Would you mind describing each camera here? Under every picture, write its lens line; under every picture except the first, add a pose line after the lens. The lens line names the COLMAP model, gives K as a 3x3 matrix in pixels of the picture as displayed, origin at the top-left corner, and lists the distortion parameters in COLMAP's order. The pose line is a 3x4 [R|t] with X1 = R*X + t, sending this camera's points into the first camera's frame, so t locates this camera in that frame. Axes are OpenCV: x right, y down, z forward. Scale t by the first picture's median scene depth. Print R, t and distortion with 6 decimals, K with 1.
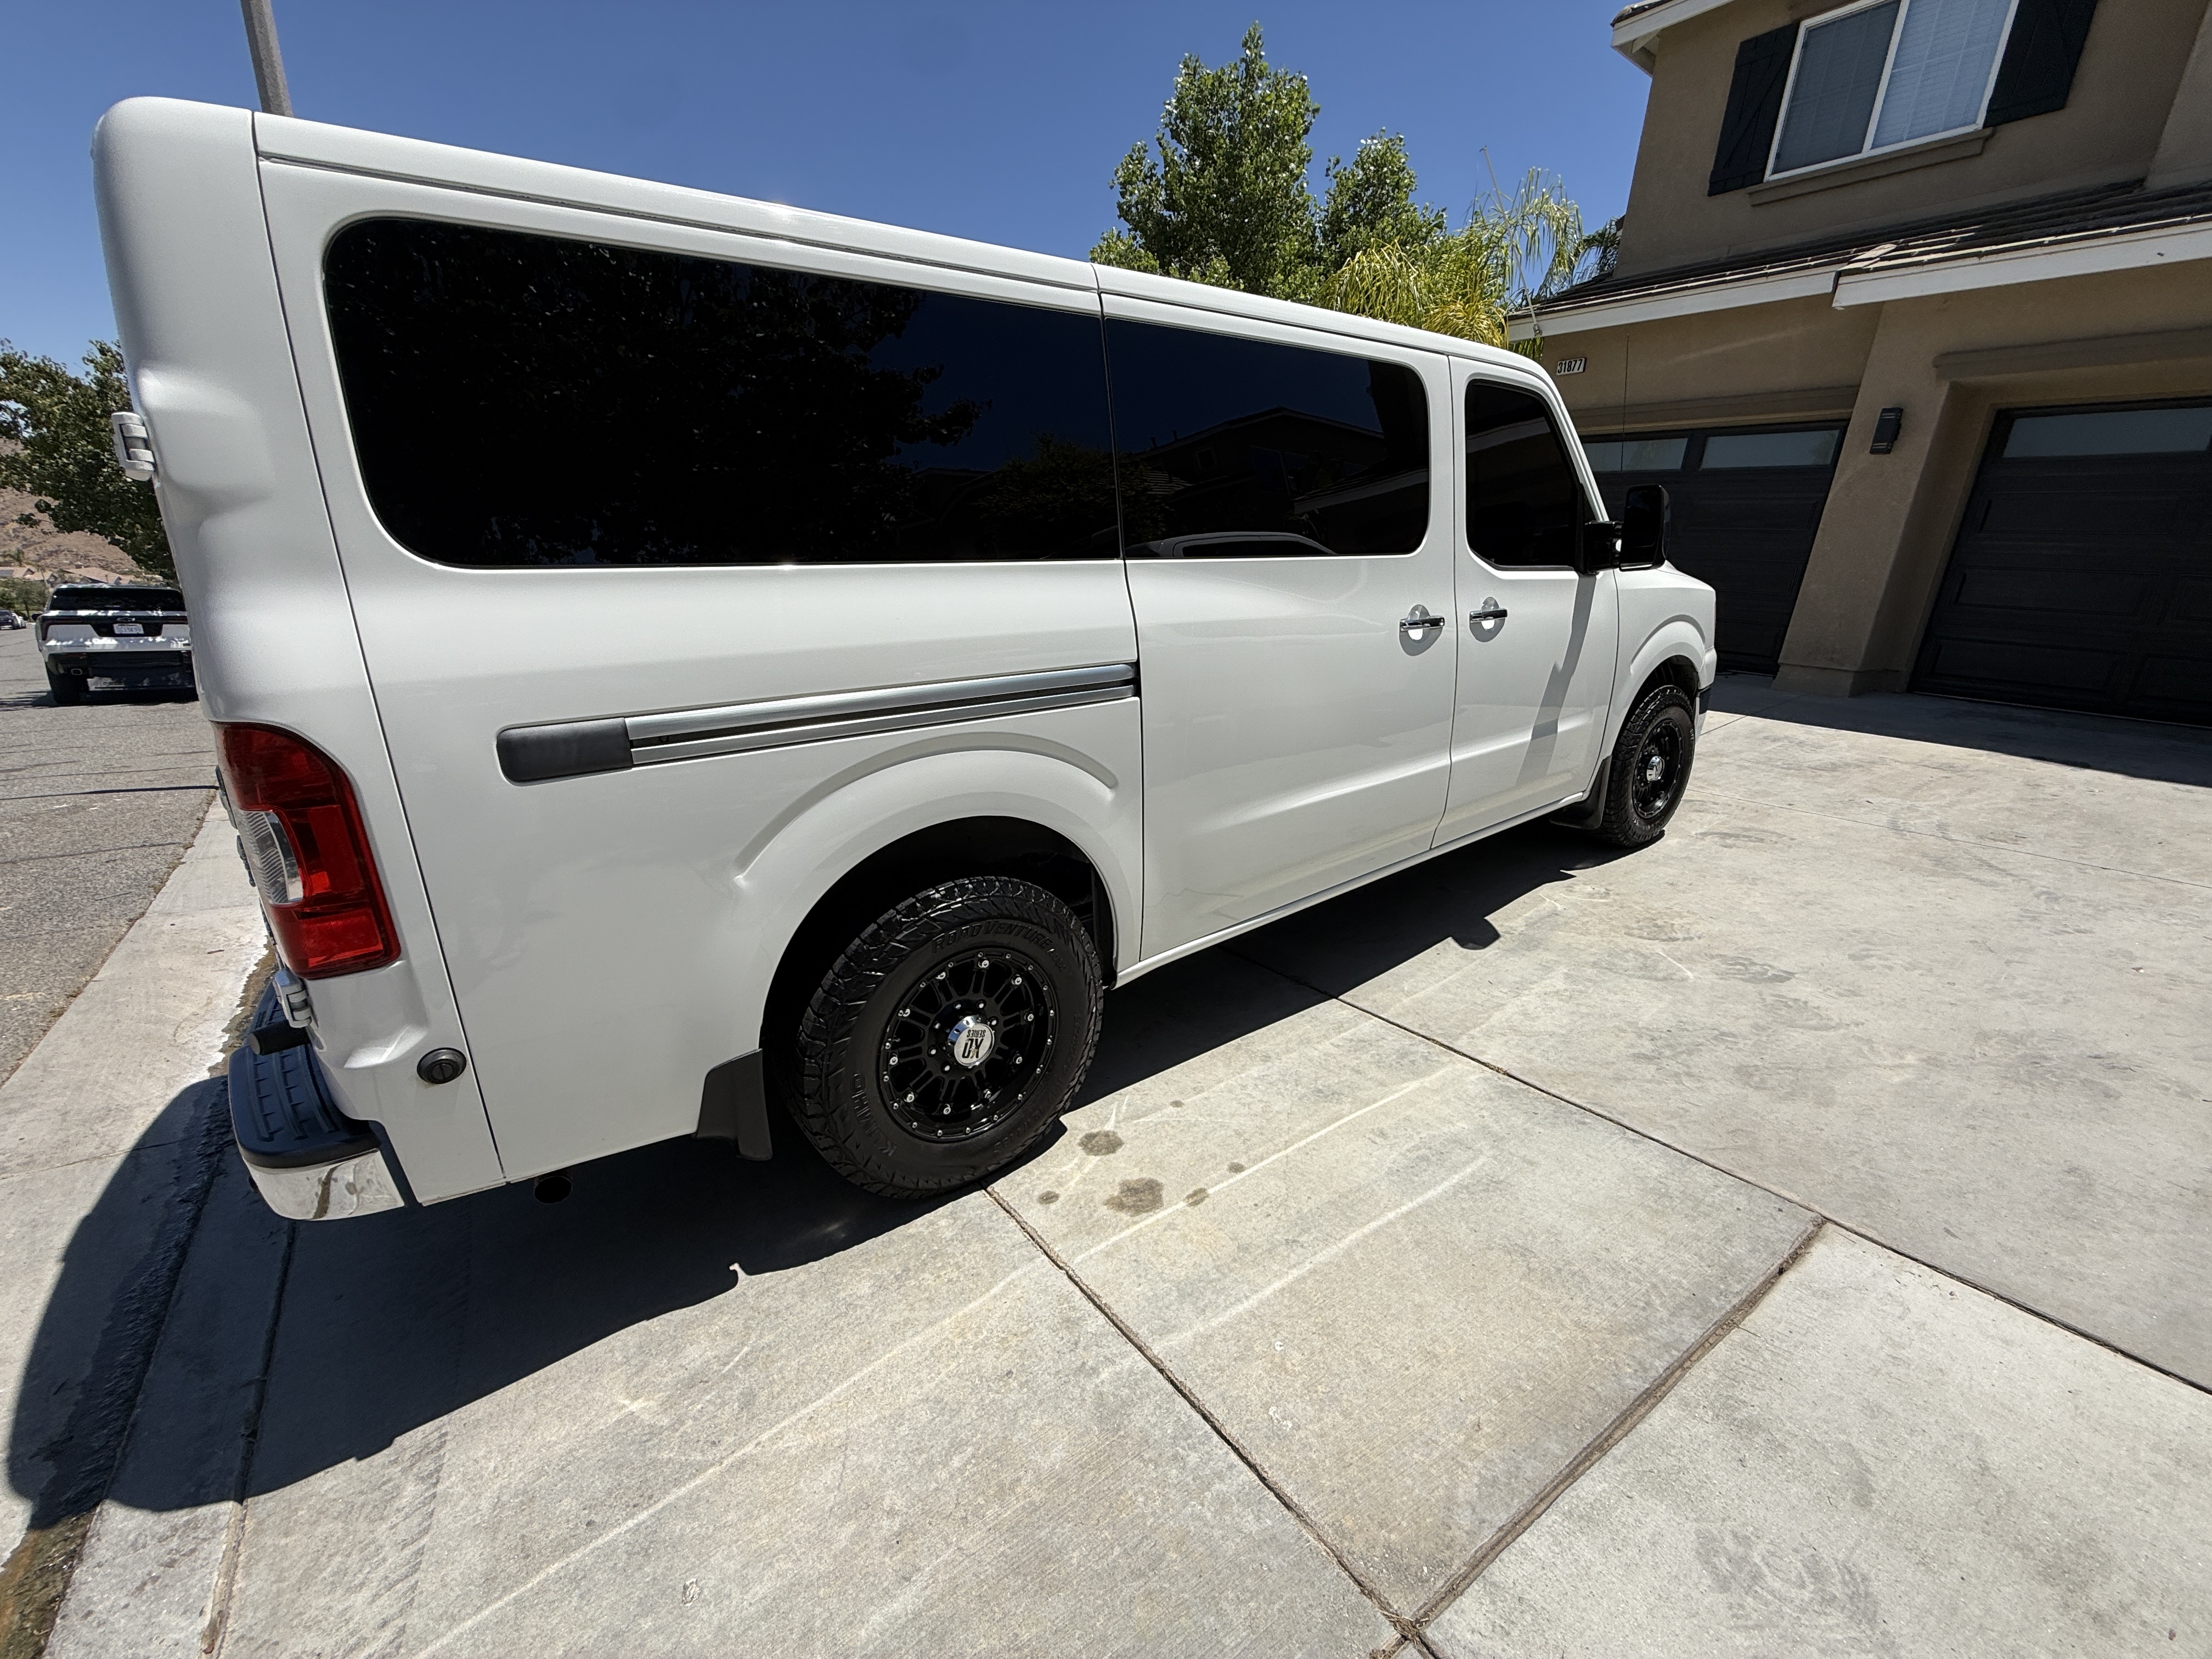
lens RADIAL K [[878.8, 0, 1106.0], [0, 878.8, 829.5], [0, 0, 1]] dist [0.000364, -0.000104]
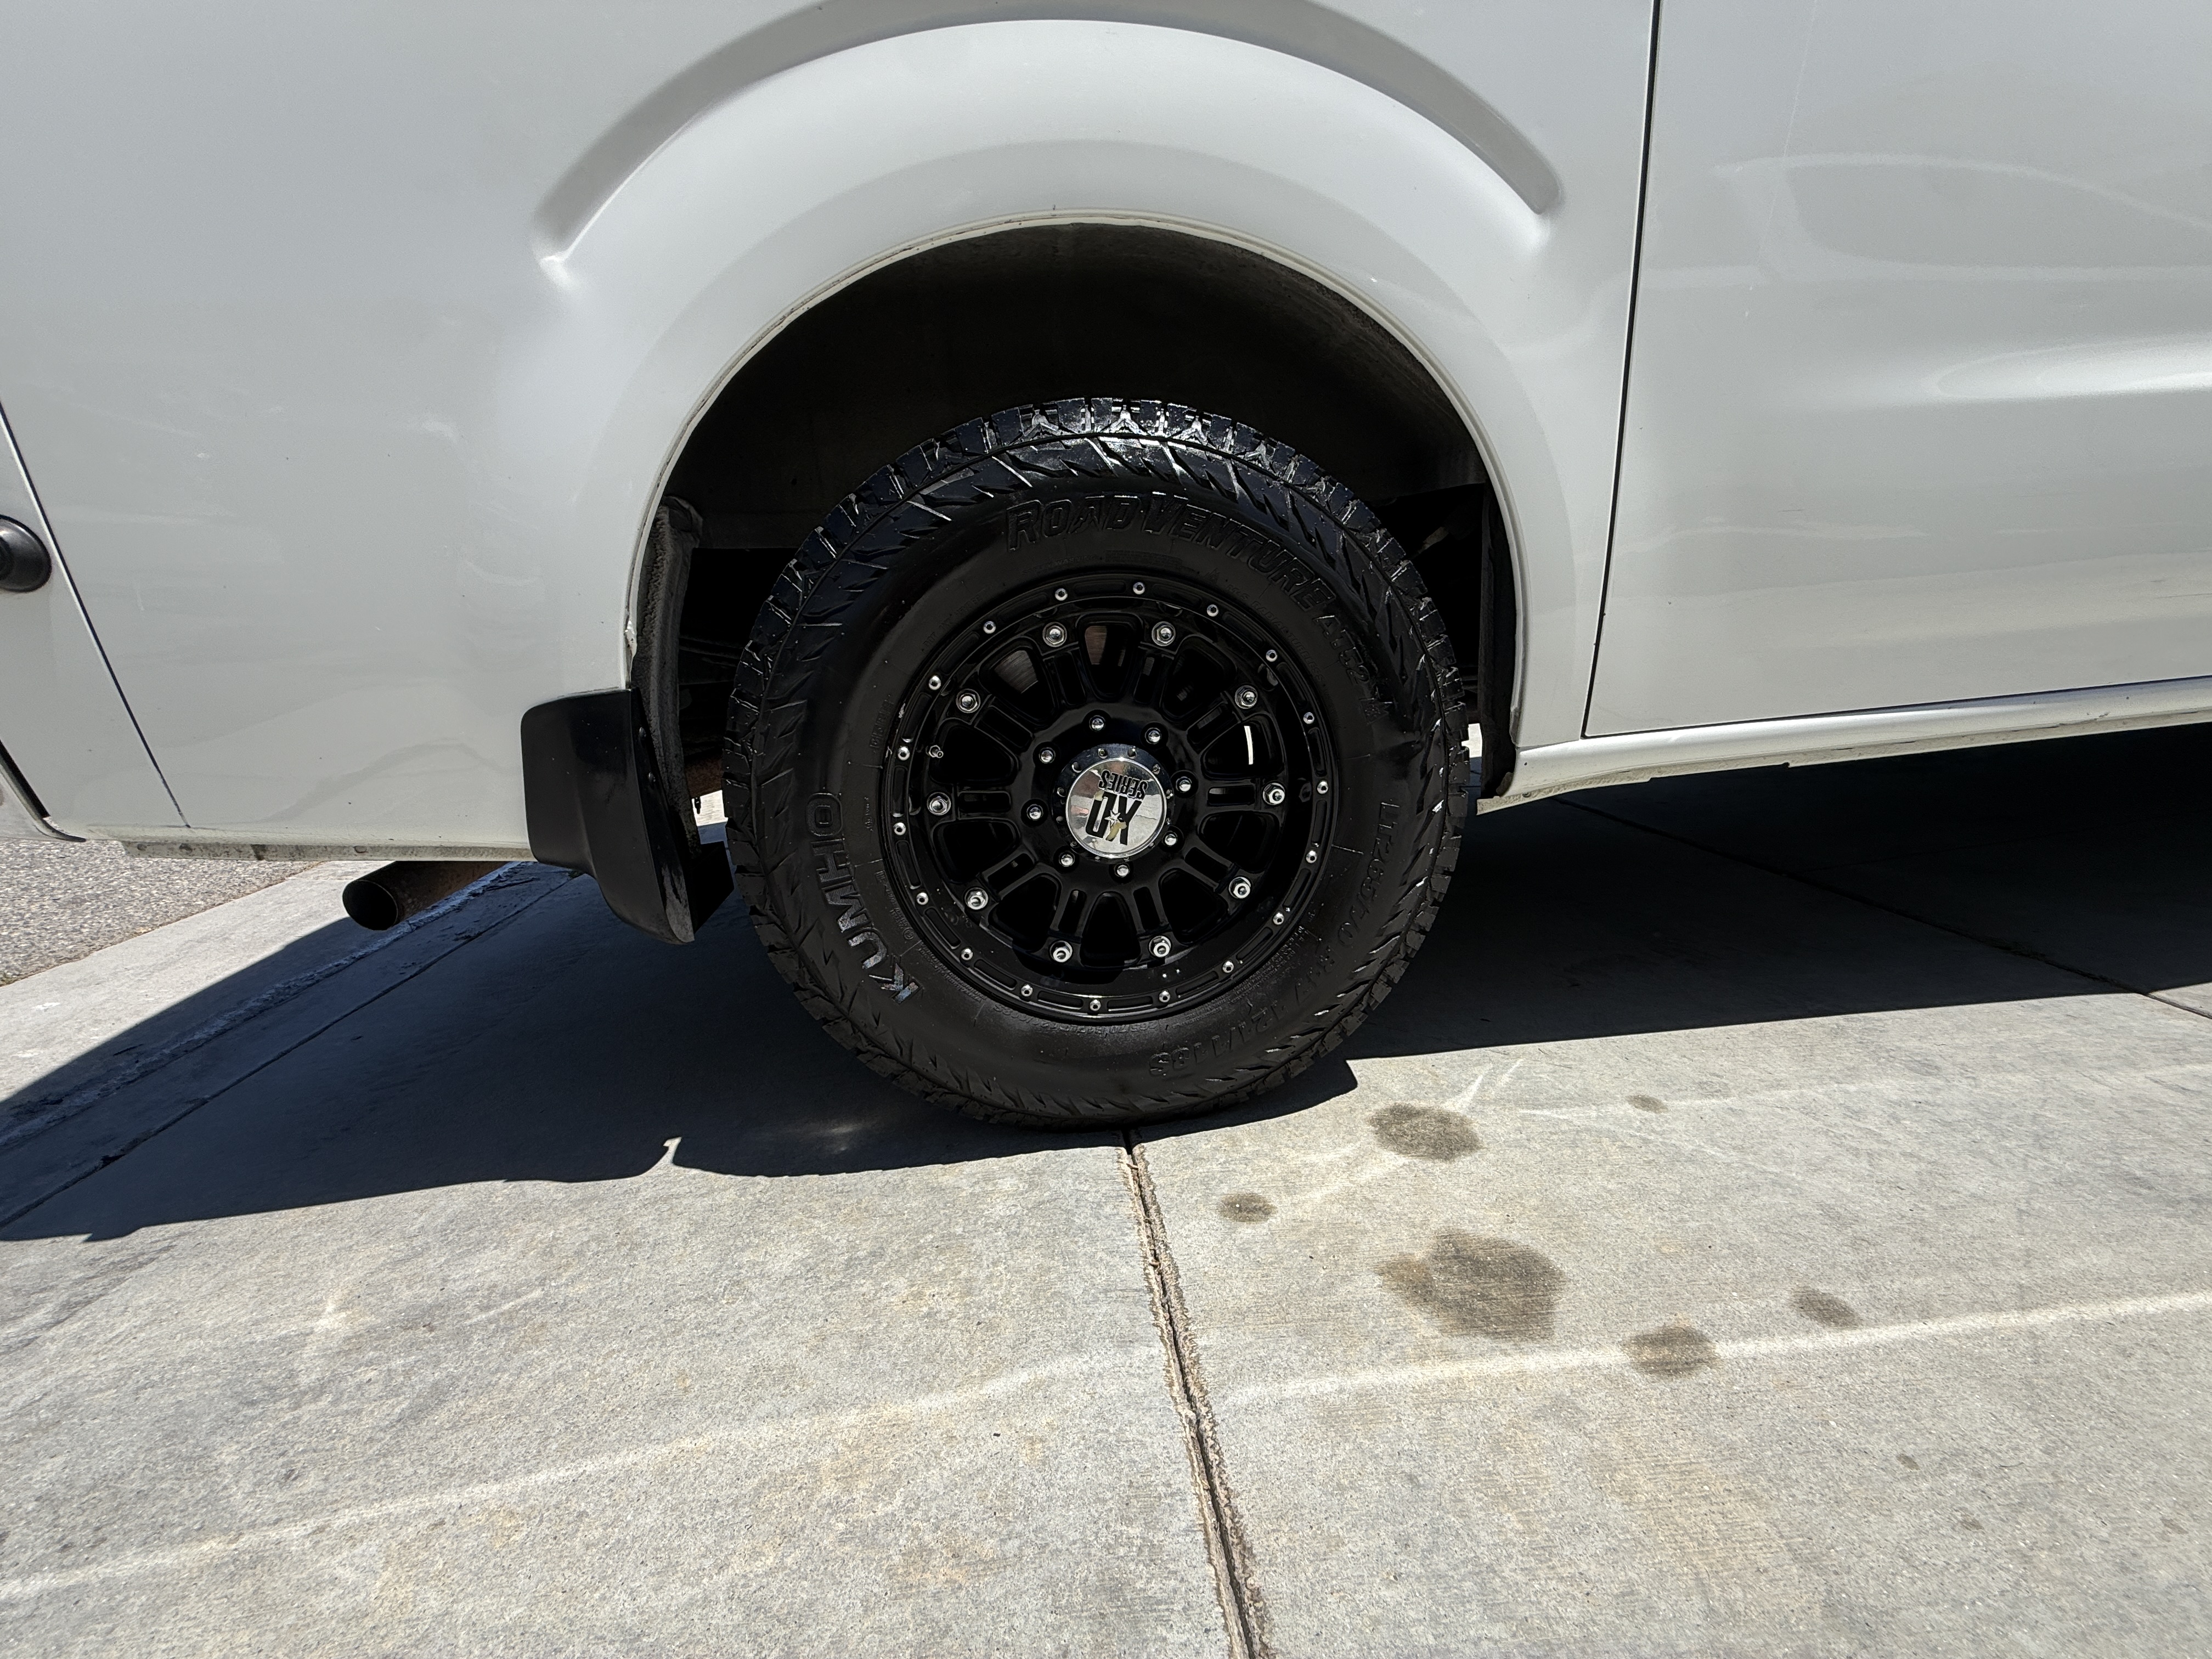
lens RADIAL K [[878.8, 0, 1106.0], [0, 878.8, 829.5], [0, 0, 1]] dist [0.000364, -0.000104]
pose [[0.859362, 0.104841, -0.500504, 0.067310], [-0.109640, 0.993772, 0.019915, 0.246650], [0.499475, 0.037761, 0.865505, 0.616381]]
